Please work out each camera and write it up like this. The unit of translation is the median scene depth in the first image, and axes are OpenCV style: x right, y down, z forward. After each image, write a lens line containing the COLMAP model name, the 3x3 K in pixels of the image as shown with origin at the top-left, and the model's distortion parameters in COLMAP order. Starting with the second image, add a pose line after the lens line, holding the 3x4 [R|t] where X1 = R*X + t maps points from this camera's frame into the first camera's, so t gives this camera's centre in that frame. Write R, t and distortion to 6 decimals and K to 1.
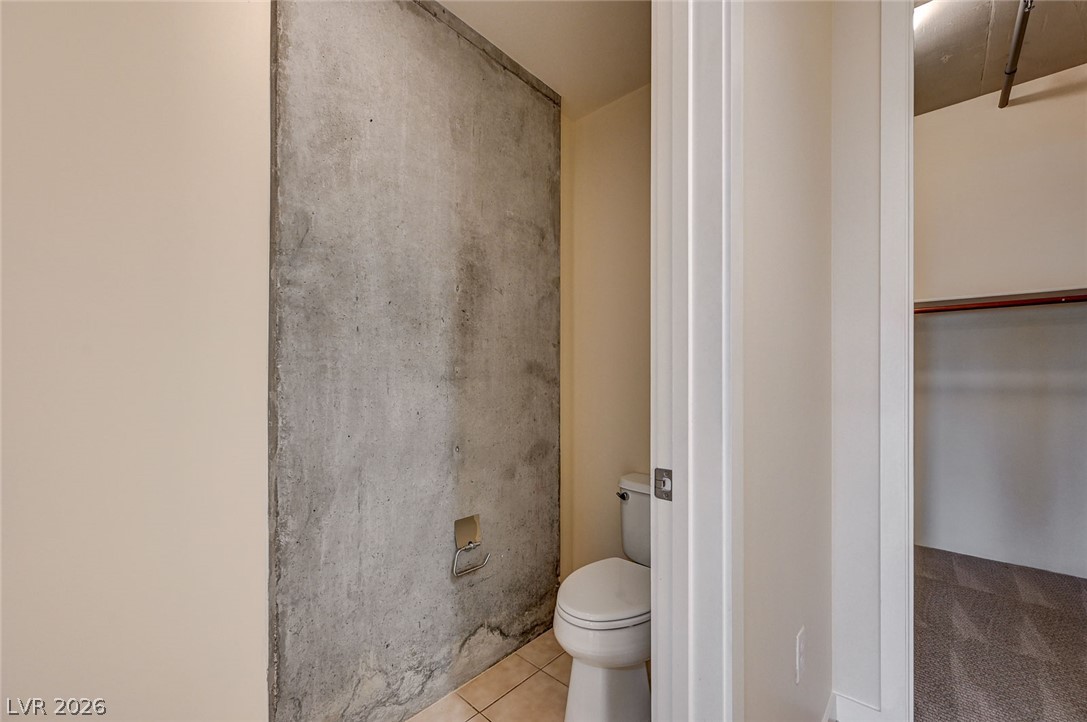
lens RADIAL K [[442.0, 0, 543.3], [0, 442.0, 388.1], [0, 0, 1]] dist [0.000217, 0.000053]
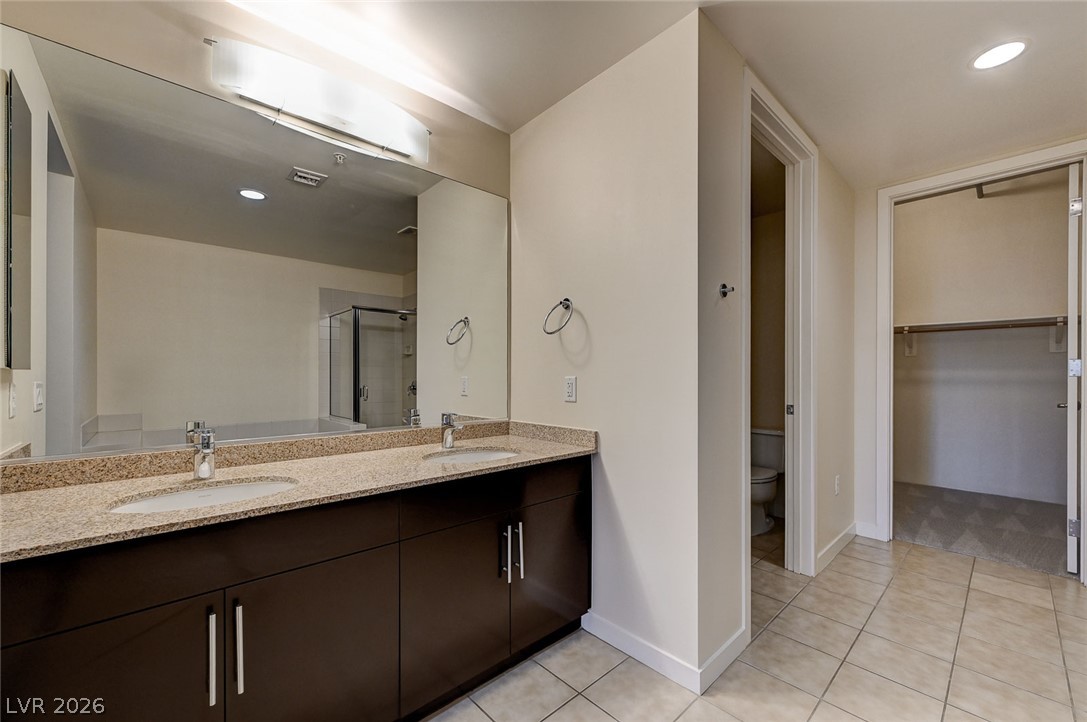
lens RADIAL K [[430.2, 0, 553.1], [0, 430.2, 371.8], [0, 0, 1]] dist [0.001102, 0.000175]
pose [[0.997331, -0.003861, -0.072912, -0.499781], [0.002144, 0.999719, -0.023610, 0.003916], [0.072983, 0.023390, 0.997059, -0.924822]]
